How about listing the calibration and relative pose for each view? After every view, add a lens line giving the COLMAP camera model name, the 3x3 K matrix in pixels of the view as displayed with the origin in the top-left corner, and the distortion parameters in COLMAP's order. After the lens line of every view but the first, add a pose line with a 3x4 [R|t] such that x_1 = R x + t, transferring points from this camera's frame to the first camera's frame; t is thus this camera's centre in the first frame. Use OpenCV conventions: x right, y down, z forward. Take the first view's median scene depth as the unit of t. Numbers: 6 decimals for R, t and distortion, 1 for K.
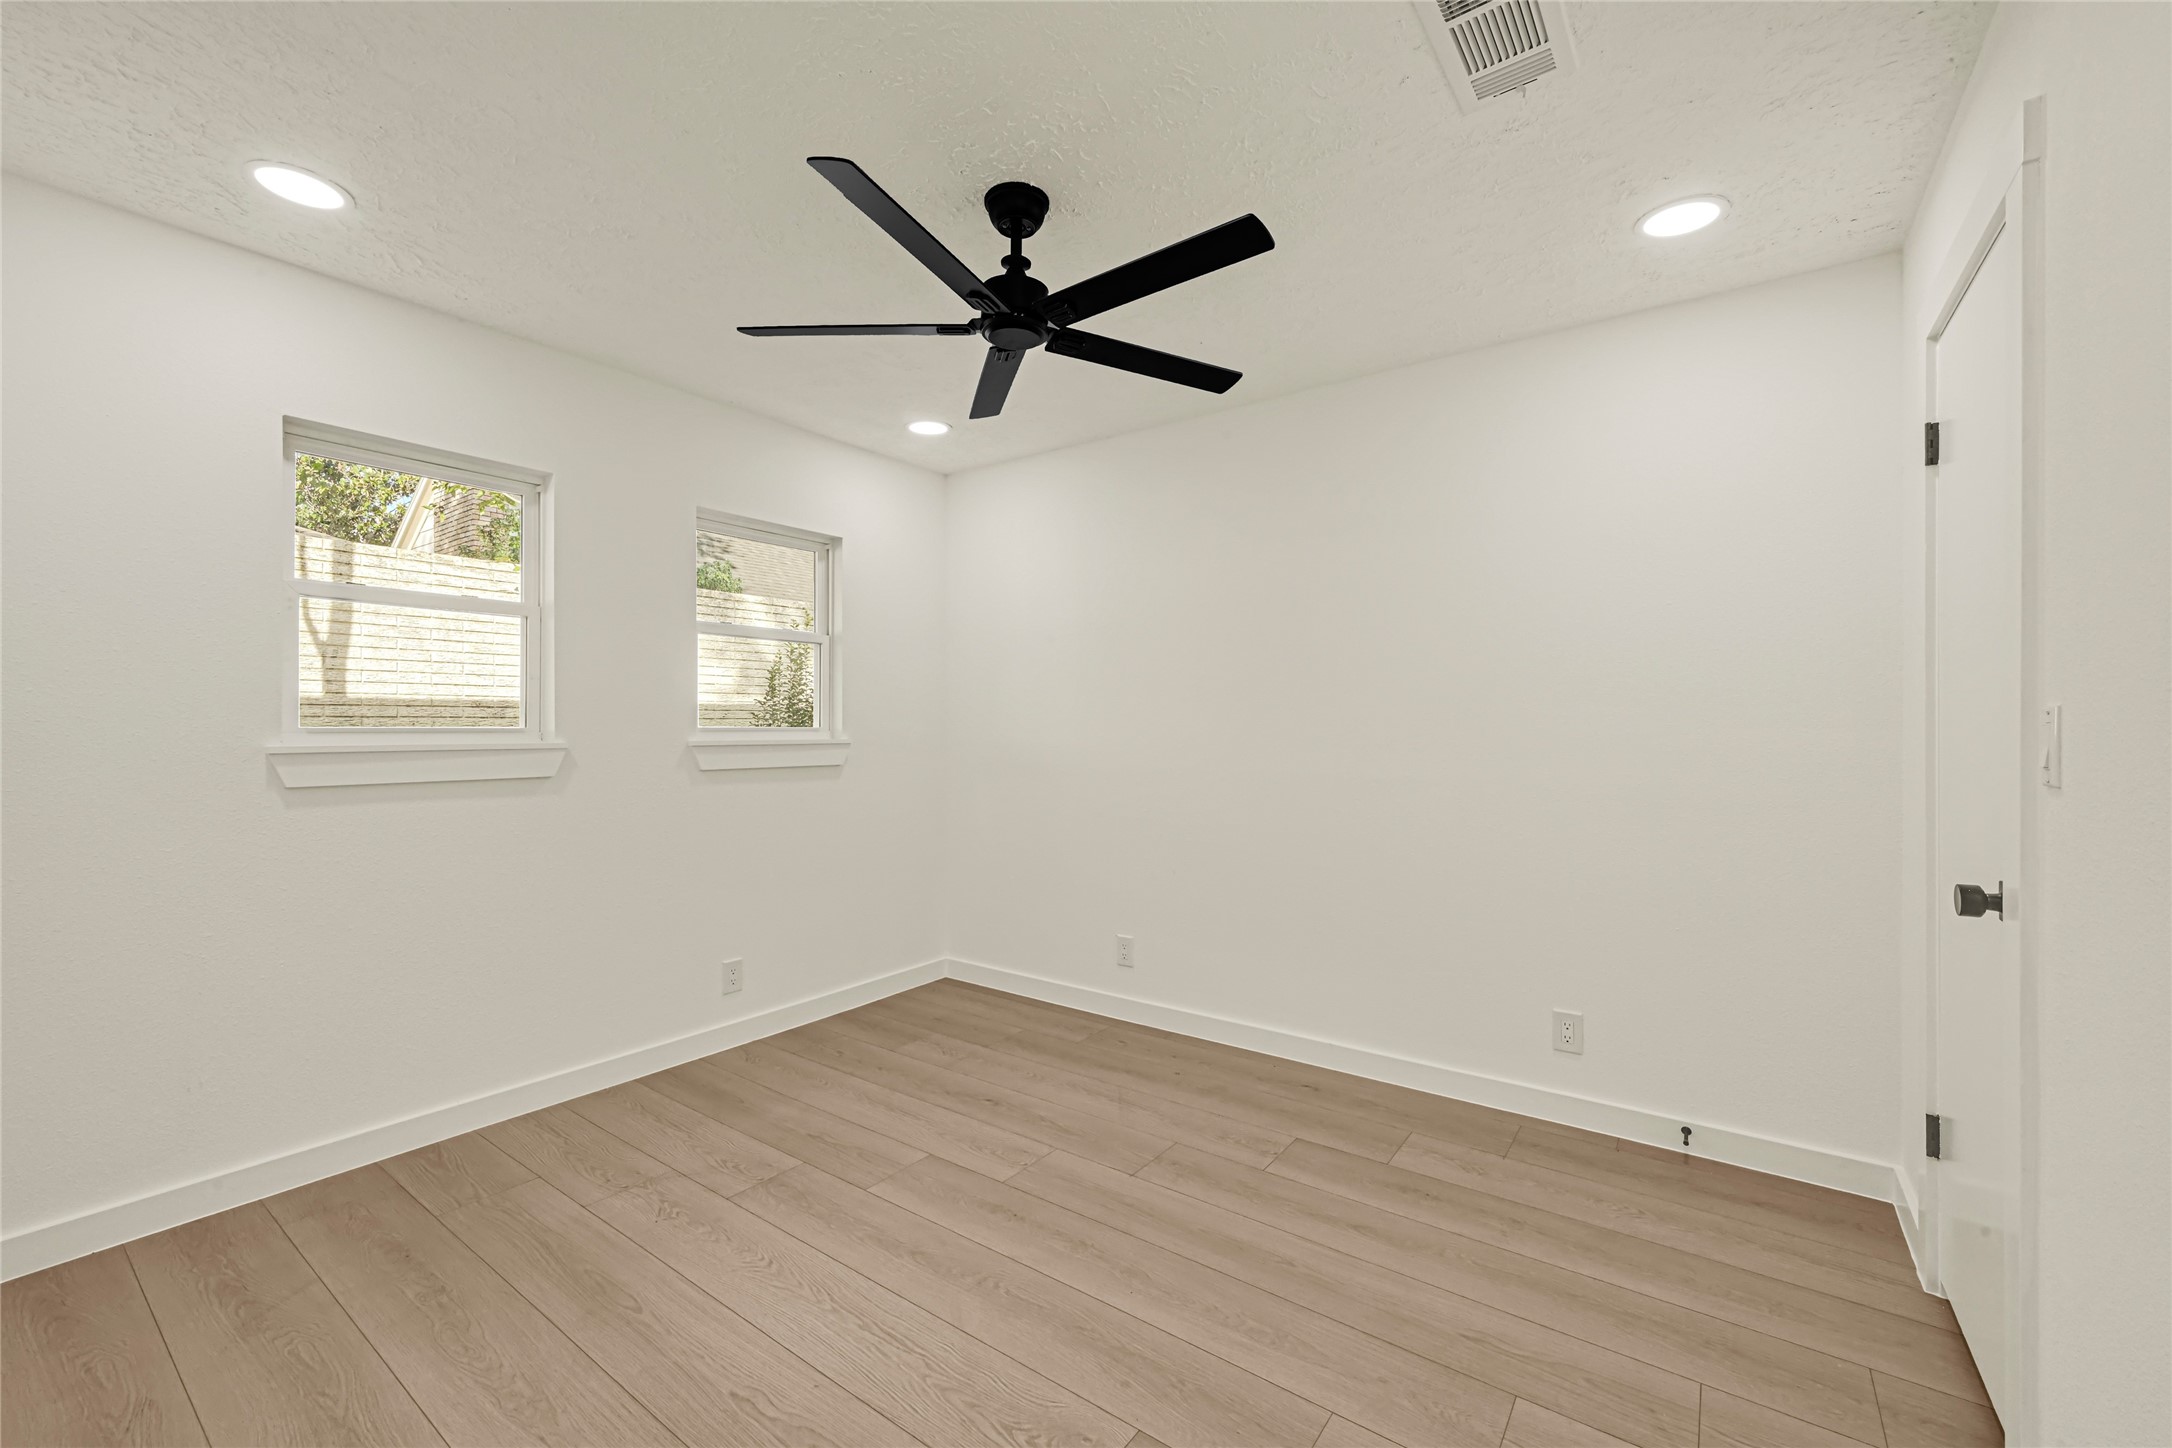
lens RADIAL K [[881.0, 0, 1086.0], [0, 881.0, 724.0], [0, 0, 1]] dist [0.000758, 0.000072]
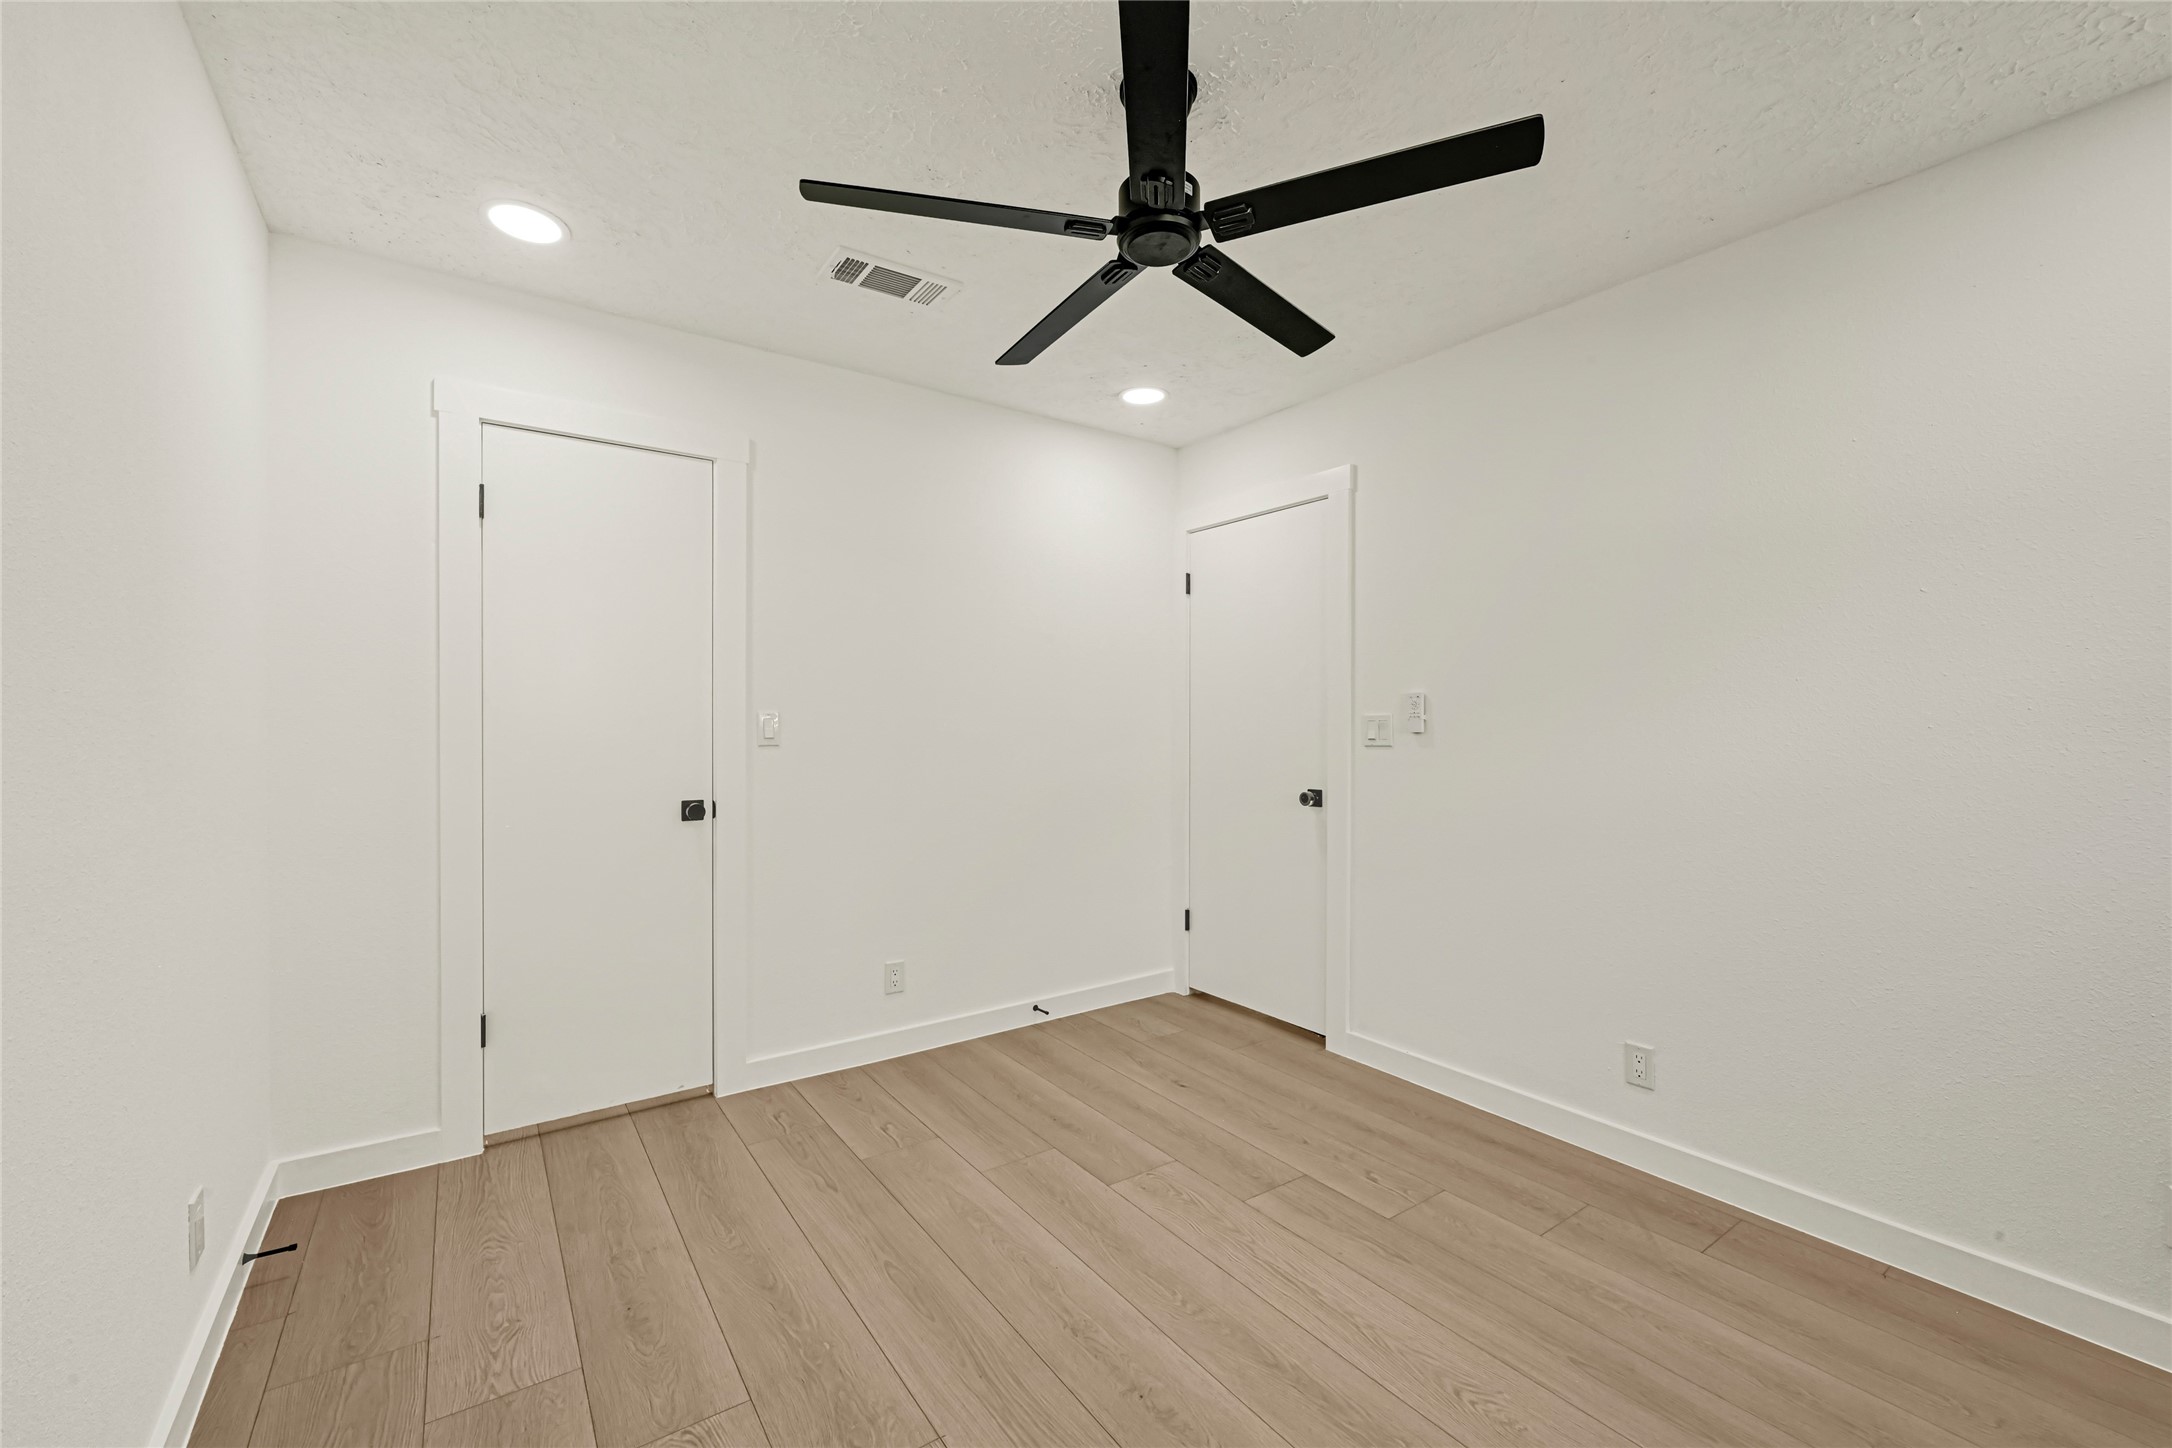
lens RADIAL K [[881.0, 0, 1086.0], [0, 881.0, 724.0], [0, 0, 1]] dist [0.000758, 0.000072]
pose [[-0.949261, -0.002318, 0.314480, -0.301185], [-0.004090, 0.999979, -0.004976, 0.011617], [-0.314461, -0.006010, -0.949251, 1.951137]]
